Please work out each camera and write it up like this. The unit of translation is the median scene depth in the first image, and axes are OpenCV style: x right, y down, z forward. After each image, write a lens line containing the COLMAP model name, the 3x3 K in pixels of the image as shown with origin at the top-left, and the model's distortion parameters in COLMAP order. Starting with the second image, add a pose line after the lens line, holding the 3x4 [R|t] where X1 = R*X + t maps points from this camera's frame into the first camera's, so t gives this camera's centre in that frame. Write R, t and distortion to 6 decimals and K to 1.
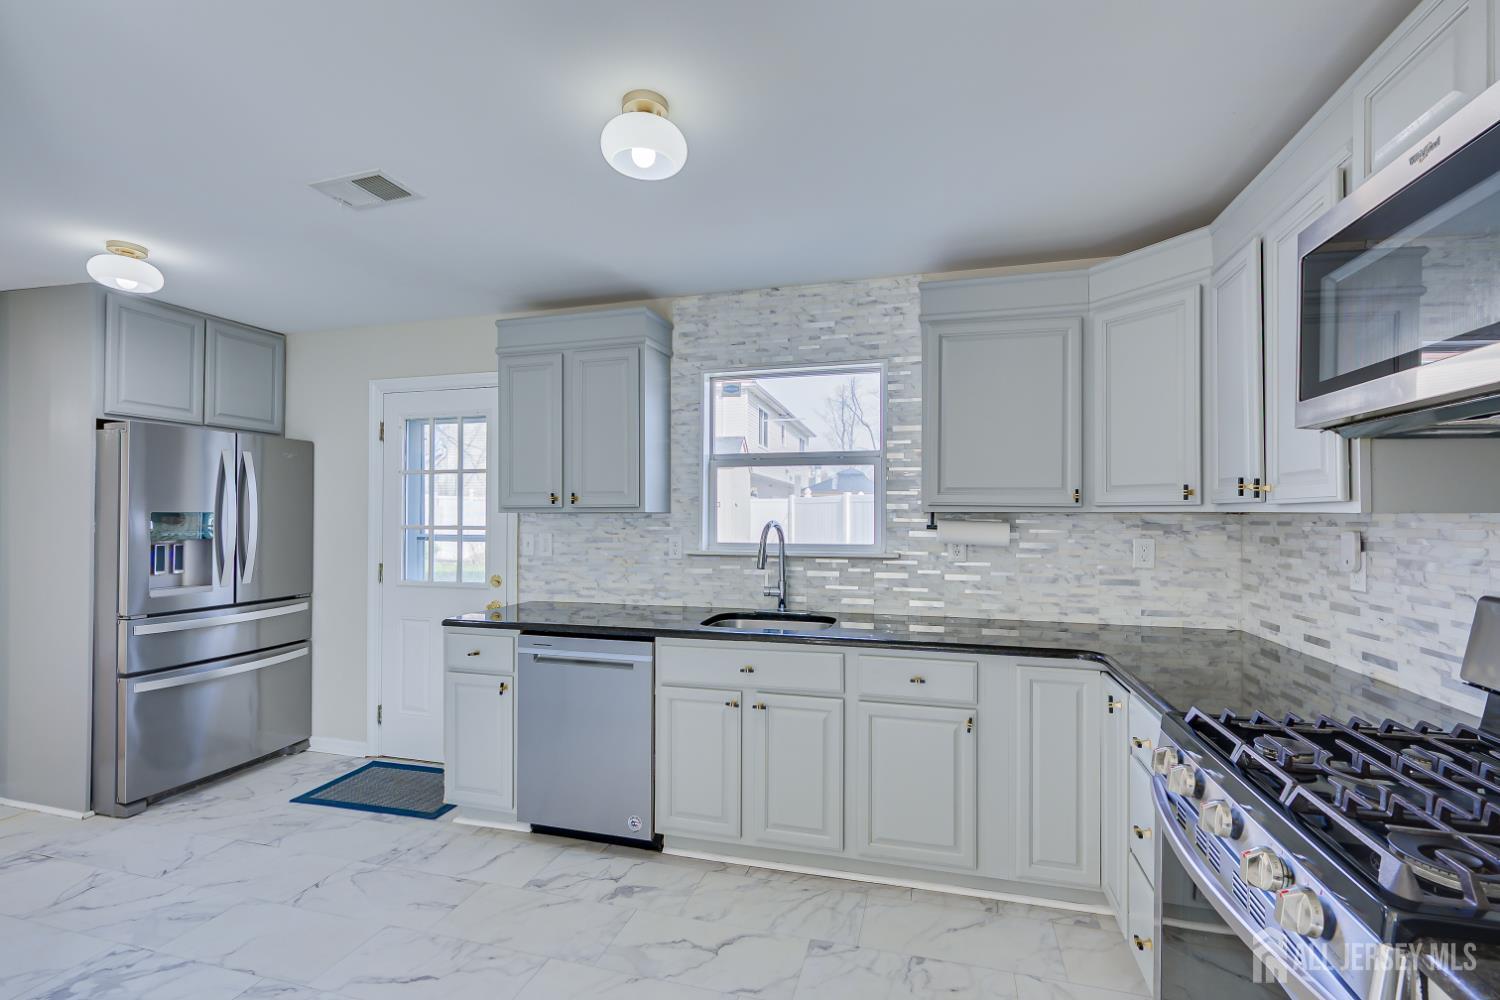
lens RADIAL K [[662.1, 0, 758.9], [0, 662.1, 508.1], [0, 0, 1]] dist [-0.000529, 0.000878]
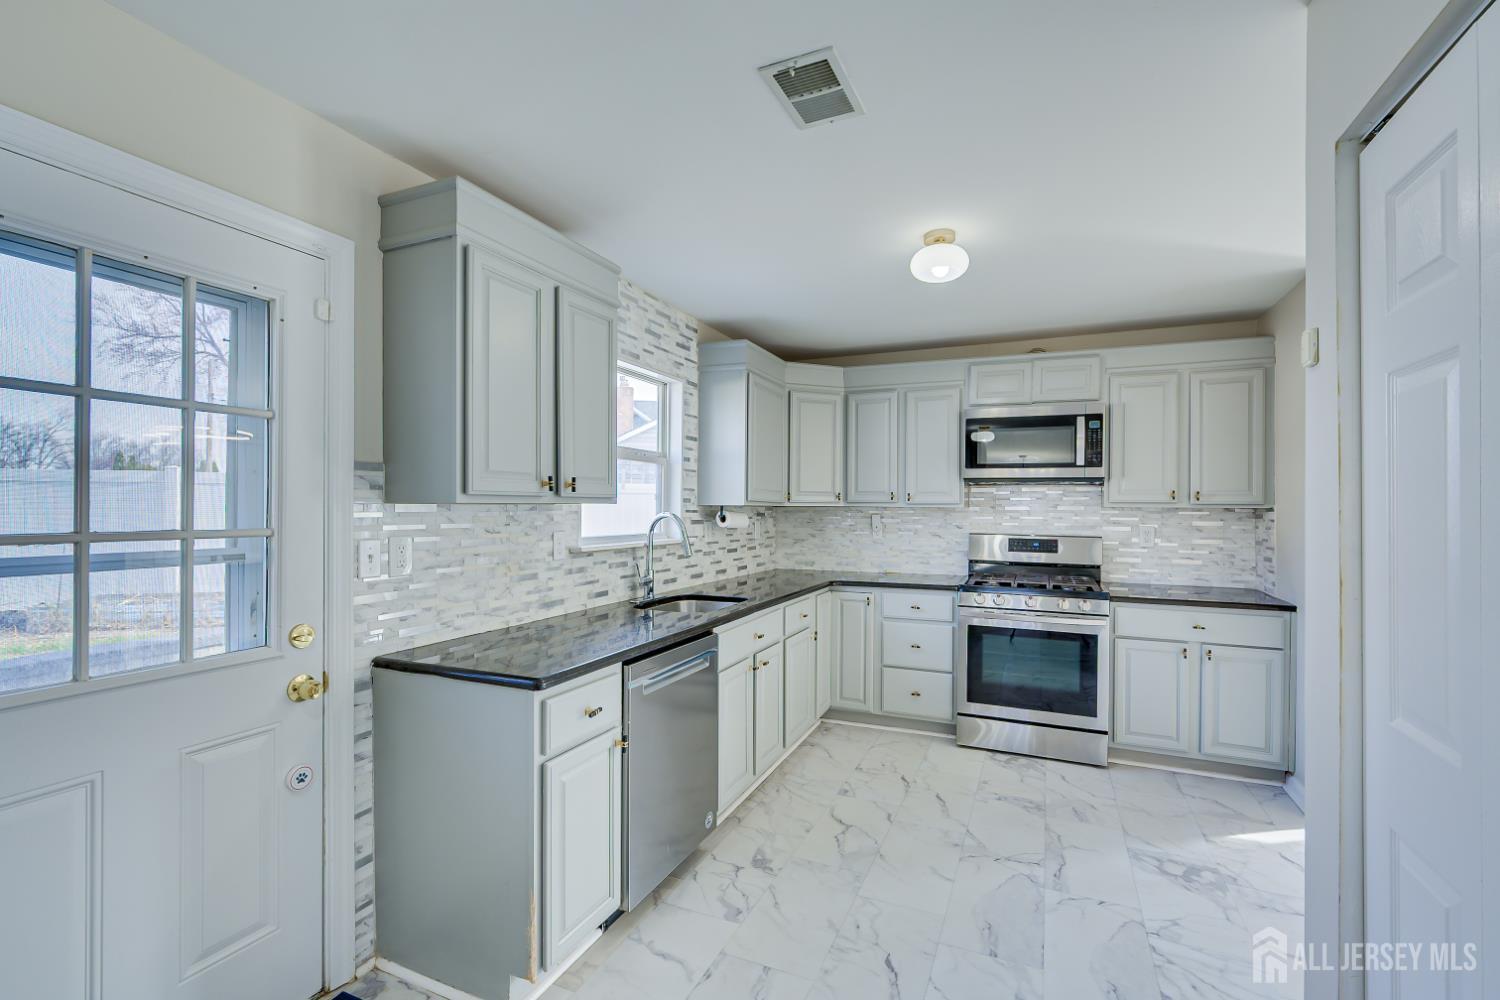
lens RADIAL K [[662.1, 0, 751.0], [0, 662.1, 509.3], [0, 0, 1]] dist [-0.000529, 0.000878]
pose [[0.149438, -0.002060, 0.988769, -0.999934], [-0.013200, 0.999905, 0.004078, 0.007247], [-0.988683, -0.013662, 0.149396, 0.692199]]
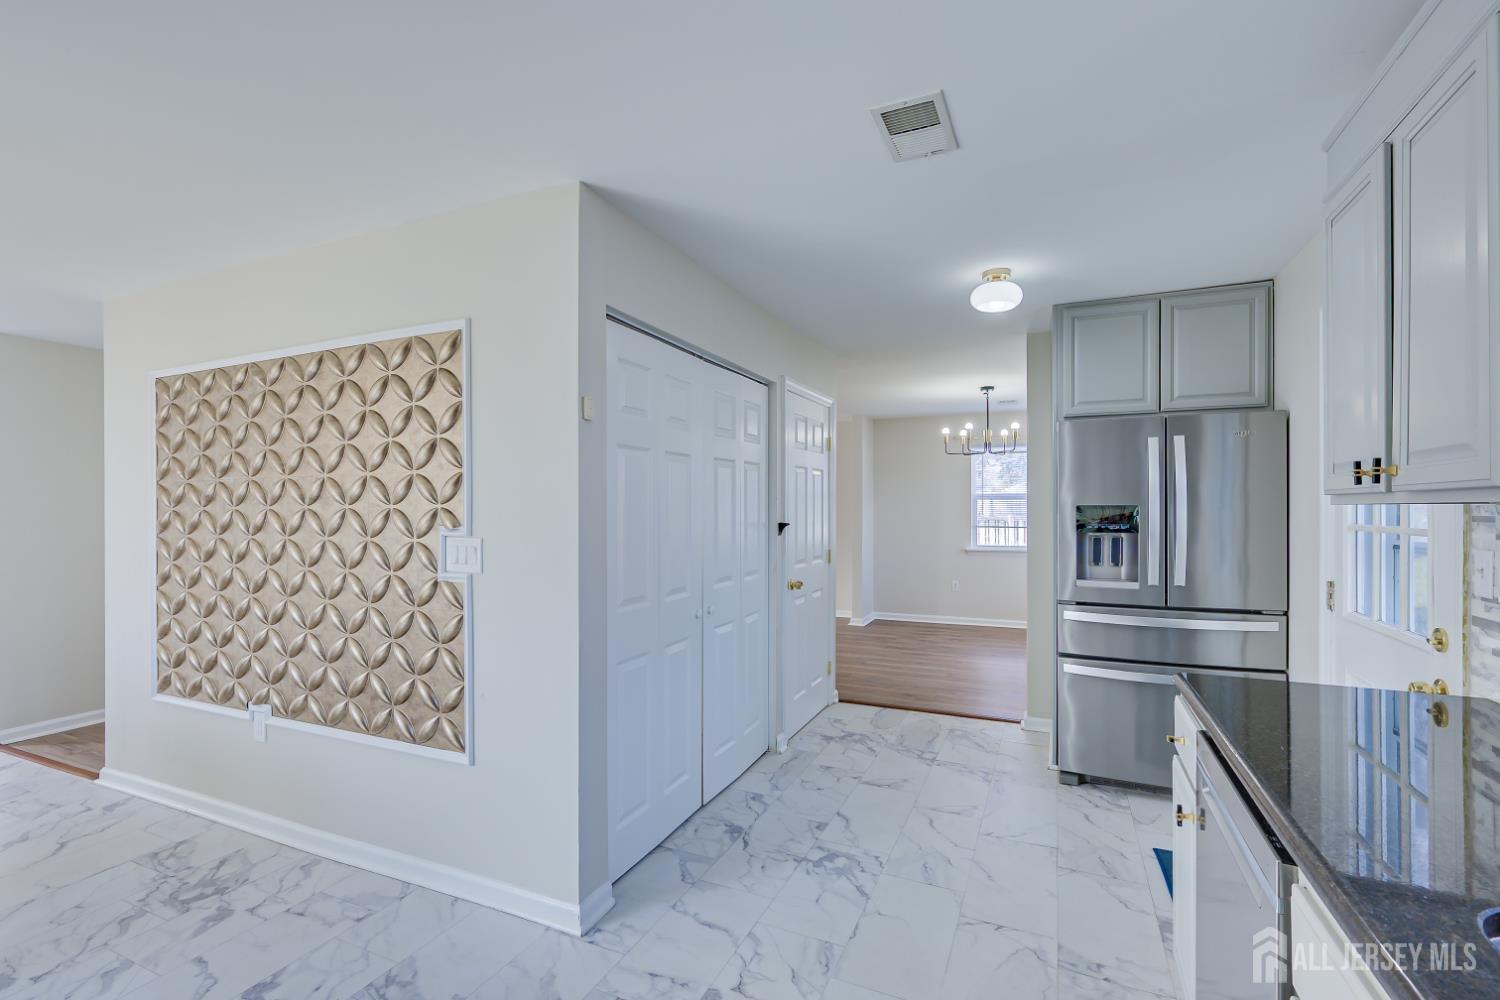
lens RADIAL K [[662.1, 0, 758.1], [0, 662.1, 508.3], [0, 0, 1]] dist [-0.000529, 0.000878]
pose [[-0.149903, 0.000611, -0.988701, 0.206459], [0.011835, 0.999929, -0.001177, 0.006082], [0.988630, -0.011877, -0.149900, 0.669017]]
